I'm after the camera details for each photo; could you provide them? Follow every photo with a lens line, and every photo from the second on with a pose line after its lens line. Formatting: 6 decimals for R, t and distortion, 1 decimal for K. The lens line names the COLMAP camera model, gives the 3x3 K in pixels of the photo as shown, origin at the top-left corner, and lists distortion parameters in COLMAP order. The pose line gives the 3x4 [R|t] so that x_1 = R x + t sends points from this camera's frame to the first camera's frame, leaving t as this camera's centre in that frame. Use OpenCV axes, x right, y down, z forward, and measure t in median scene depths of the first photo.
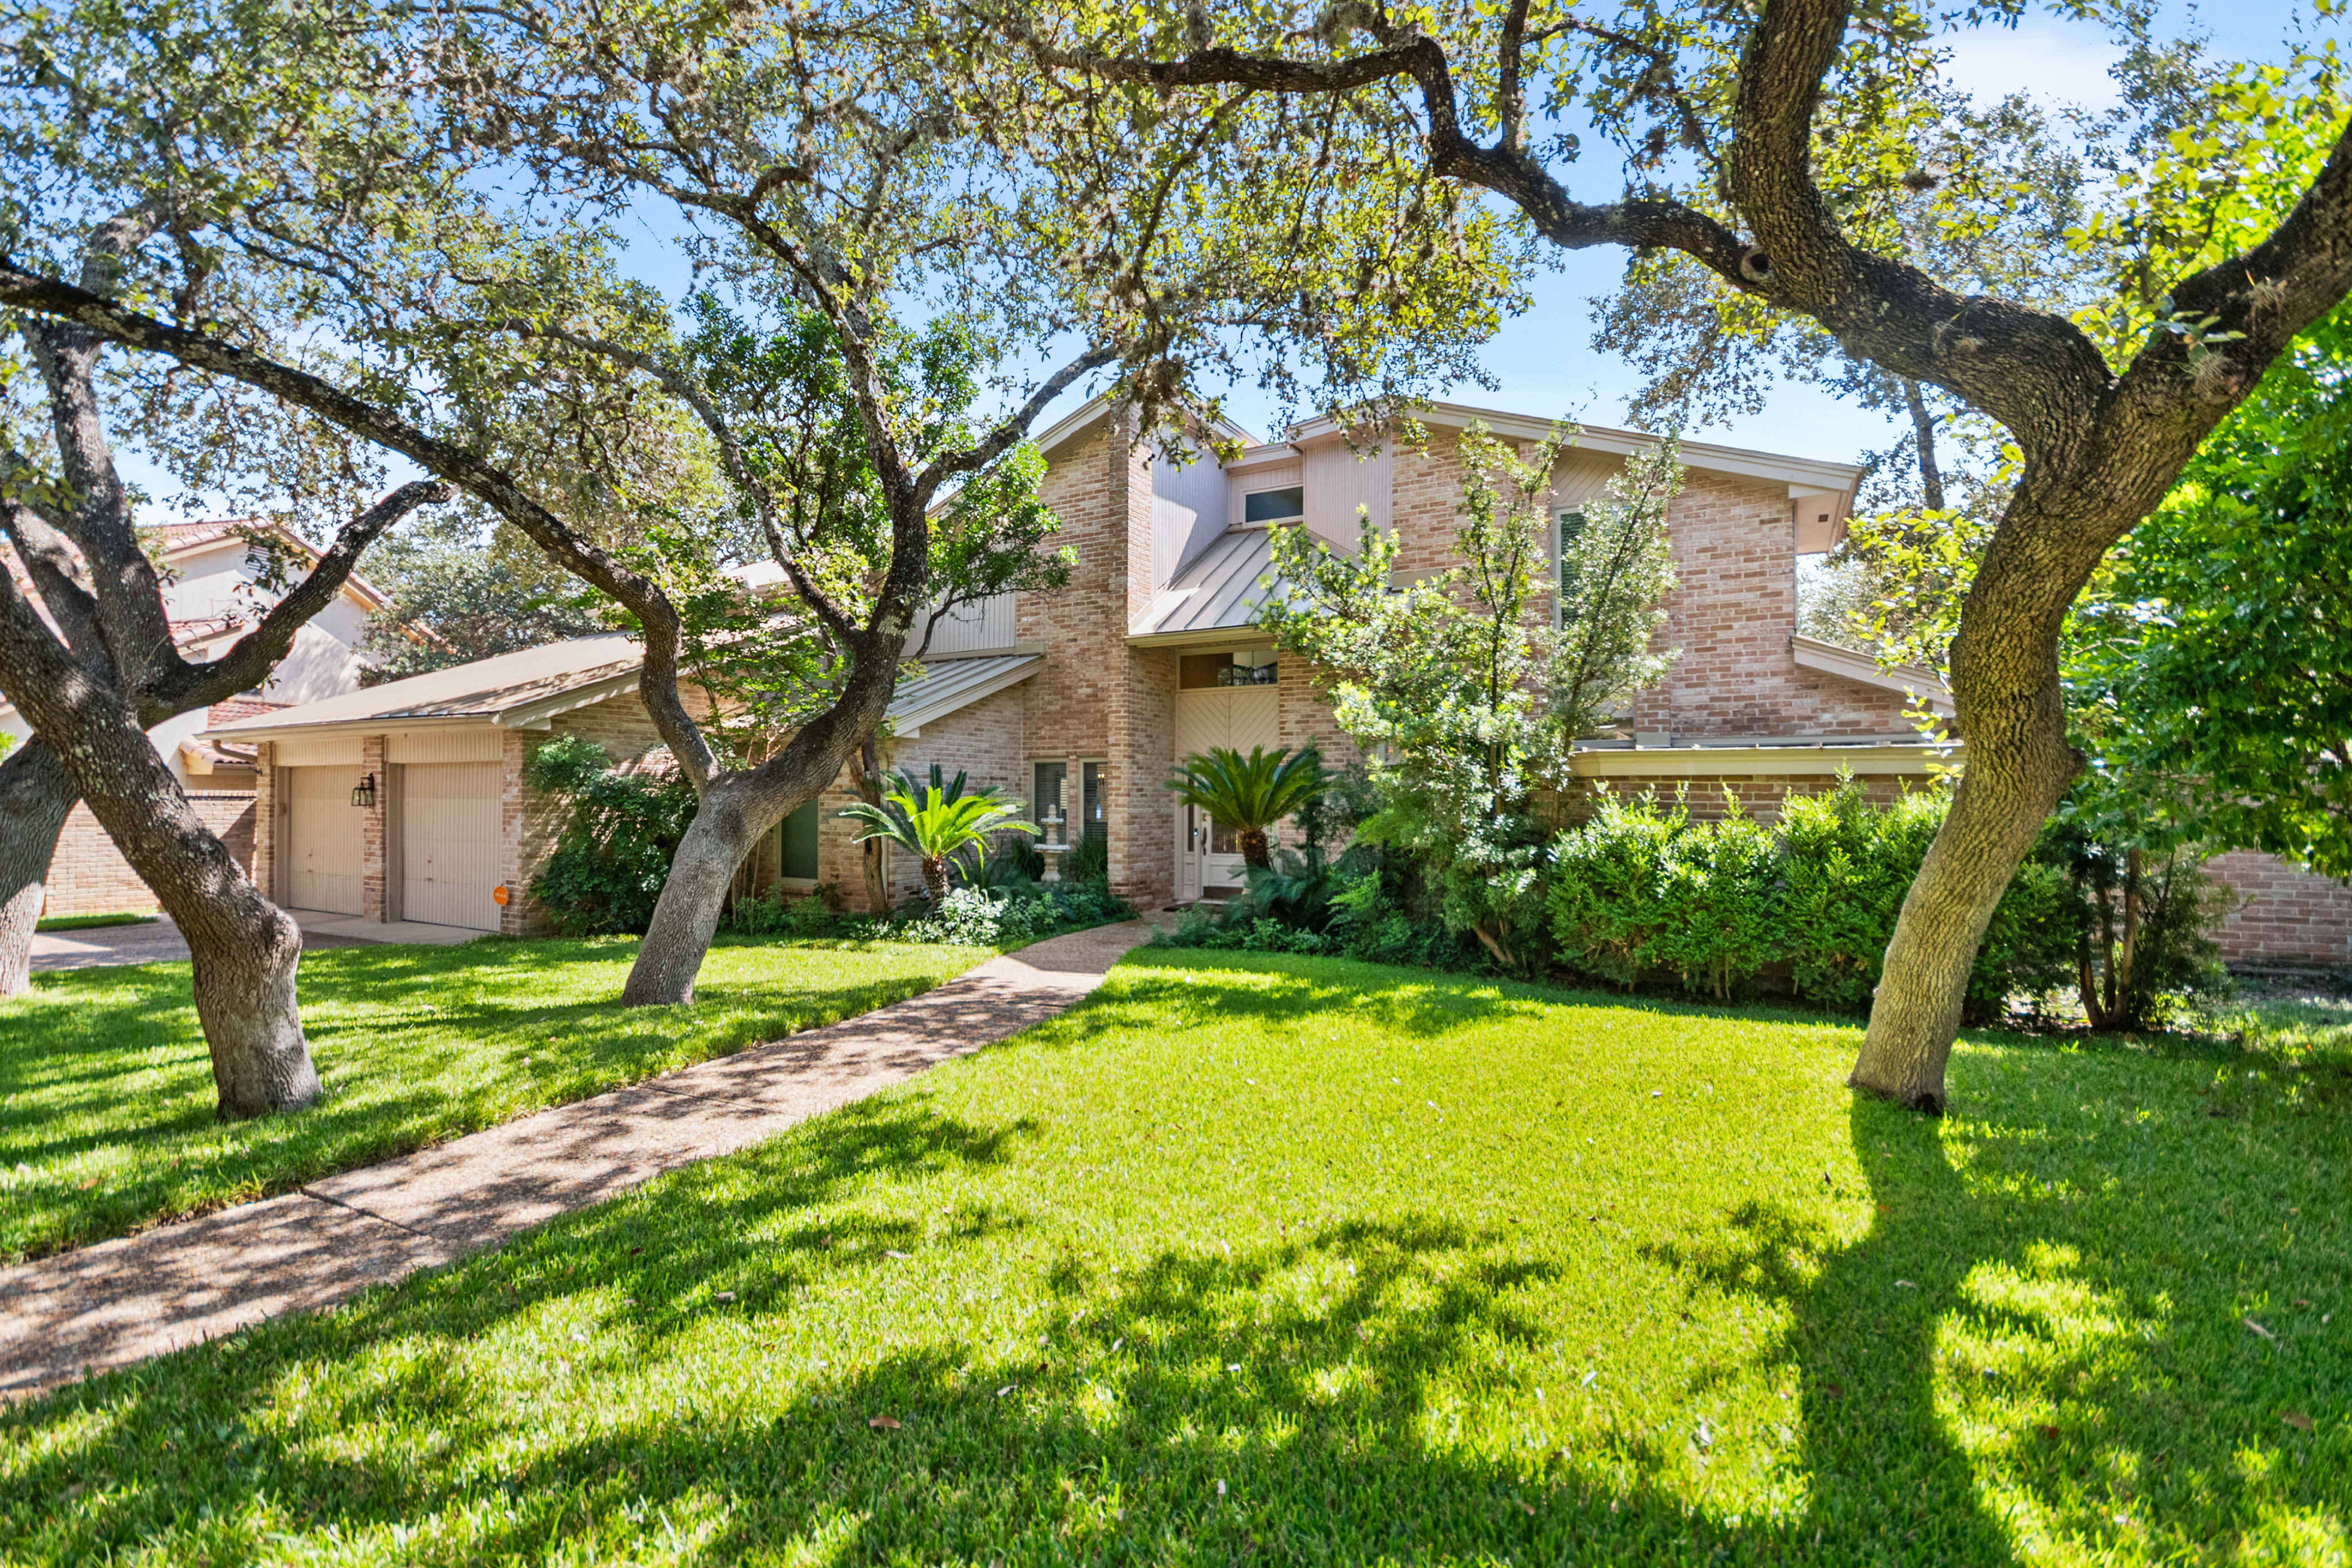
lens RADIAL K [[1056.0, 0, 1178.3], [0, 1056.0, 790.6], [0, 0, 1]] dist [-0.003645, -0.000302]
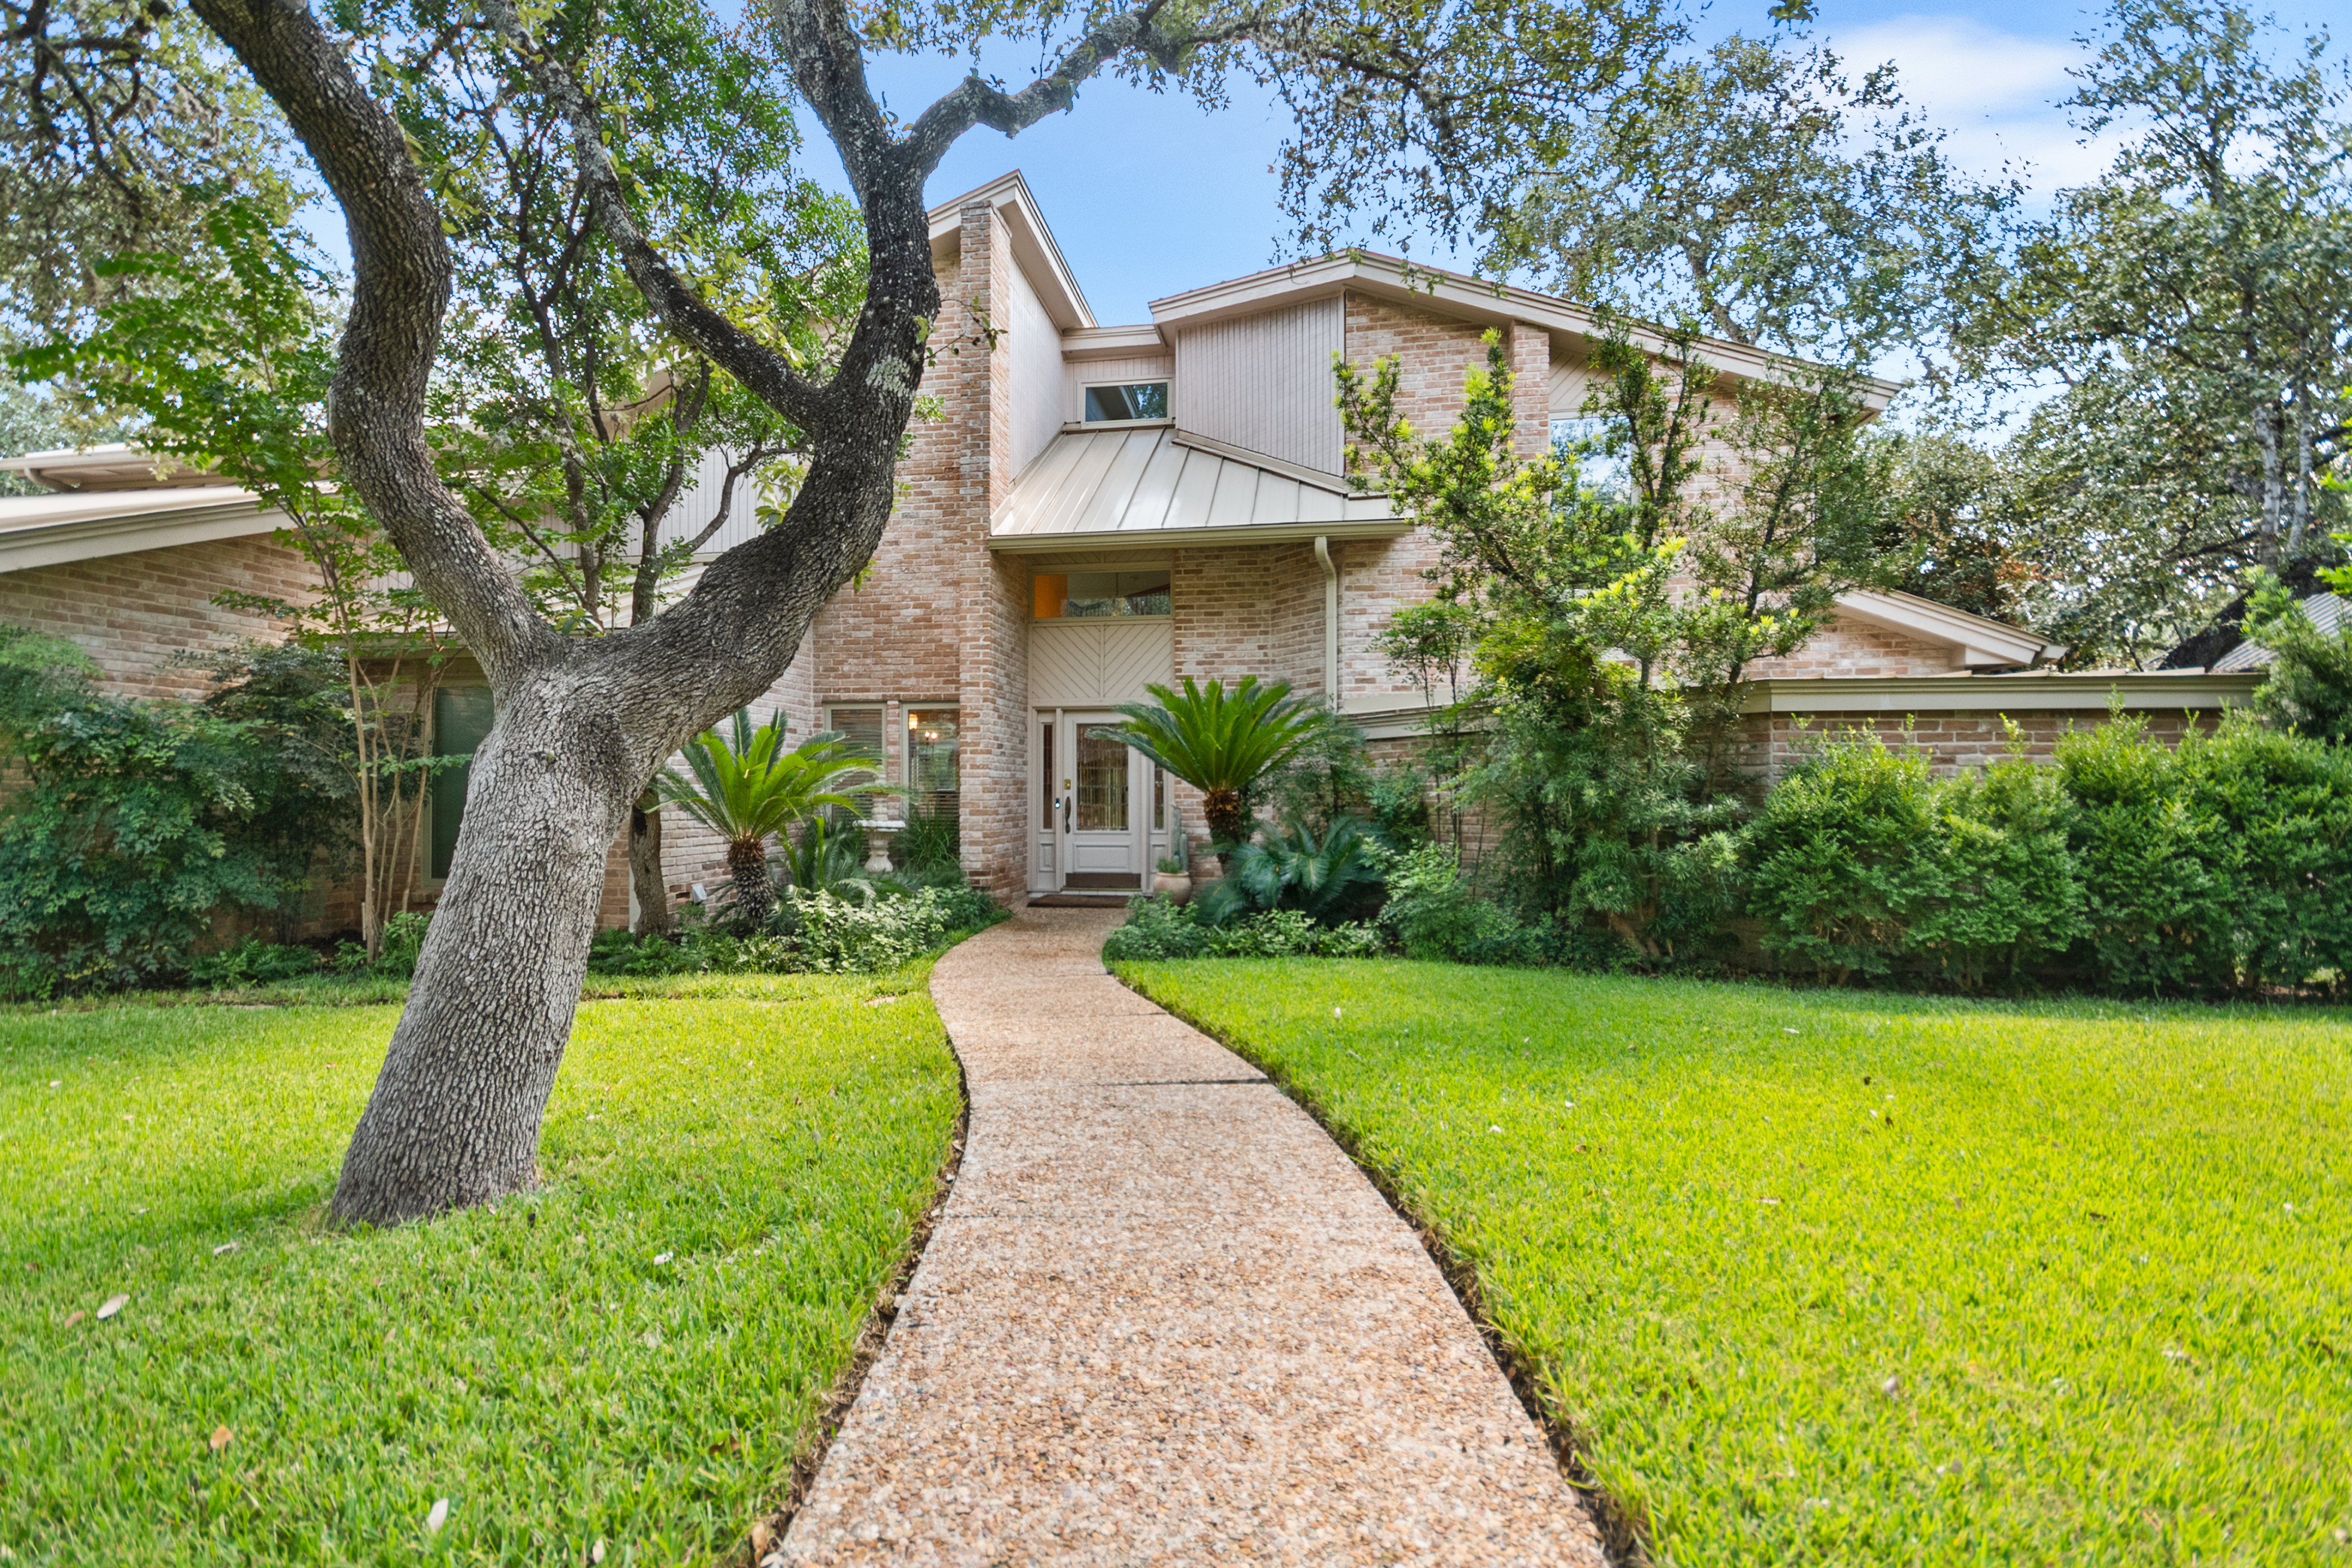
lens RADIAL K [[1056.0, 0, 1173.5], [0, 1056.0, 796.3], [0, 0, 1]] dist [-0.003645, -0.000302]
pose [[0.938051, -0.000501, 0.346498, -0.216983], [-0.003332, 0.999940, 0.010467, 0.031798], [-0.346482, -0.010973, 0.937992, 0.307980]]
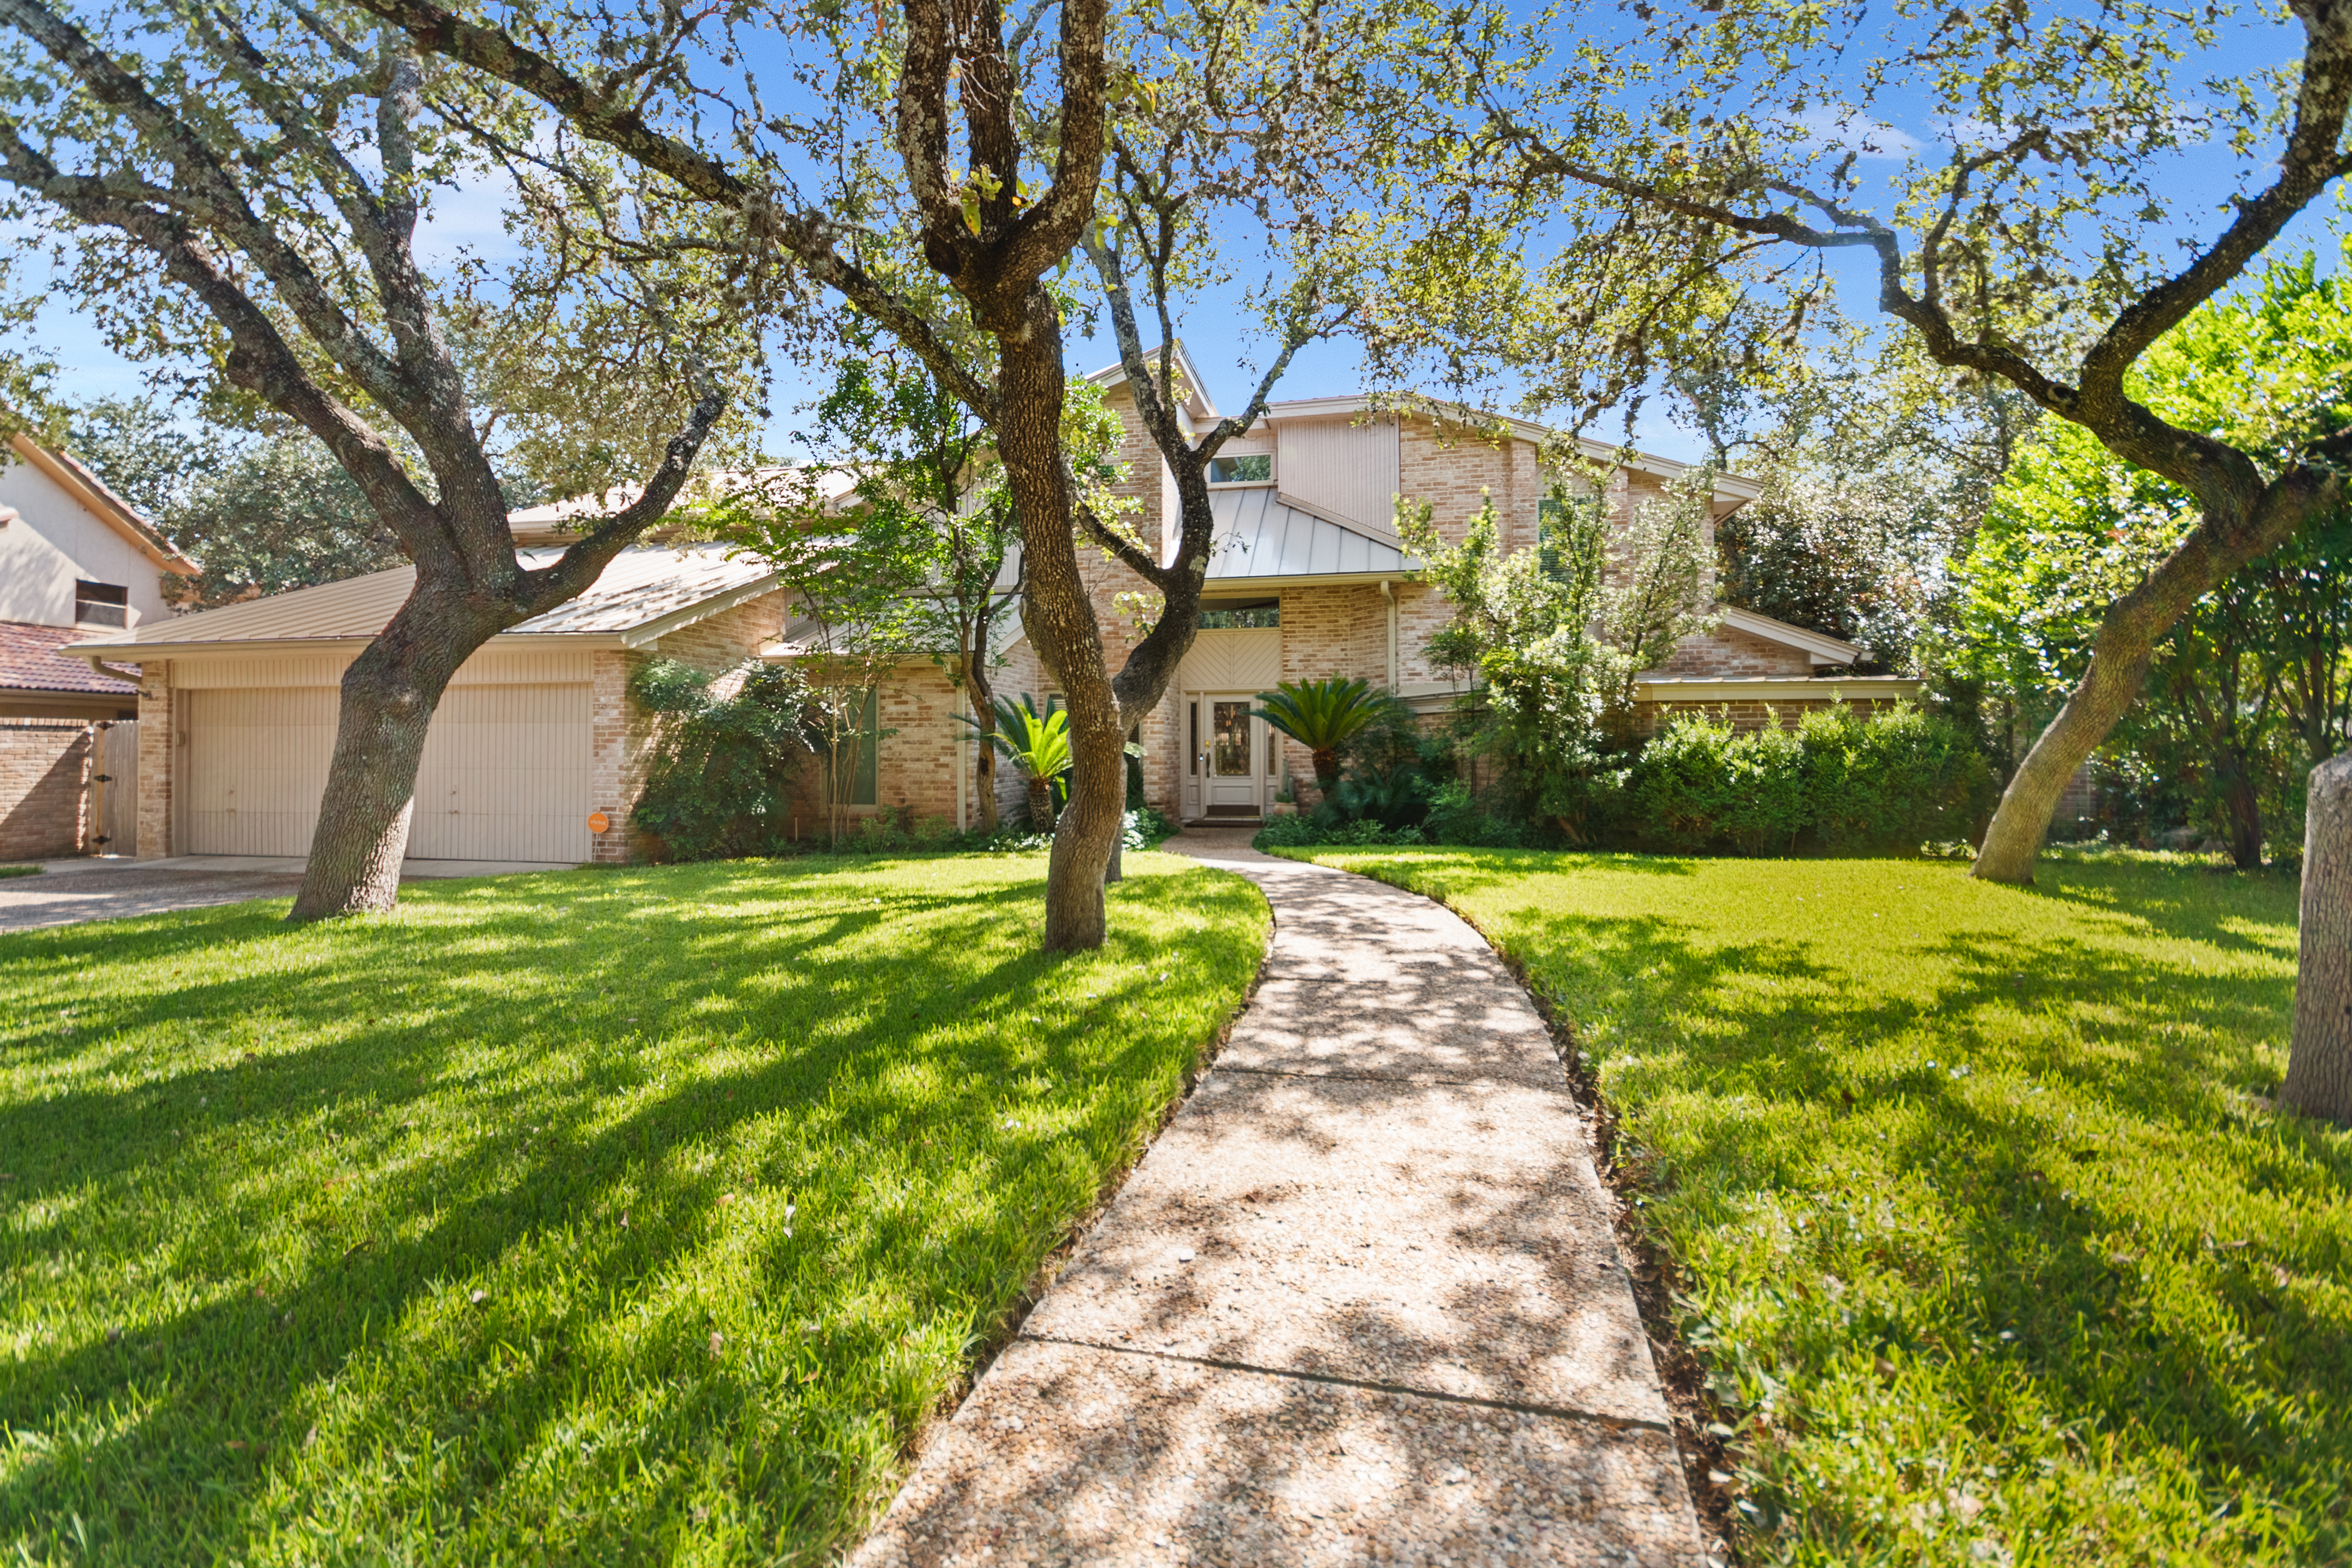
lens RADIAL K [[1056.0, 0, 1168.9], [0, 1056.0, 758.0], [0, 0, 1]] dist [-0.003645, -0.000302]
pose [[0.955080, -0.006039, 0.296287, -0.442371], [0.001539, 0.999880, 0.015418, 0.028065], [-0.296345, -0.014269, 0.954974, -0.083528]]
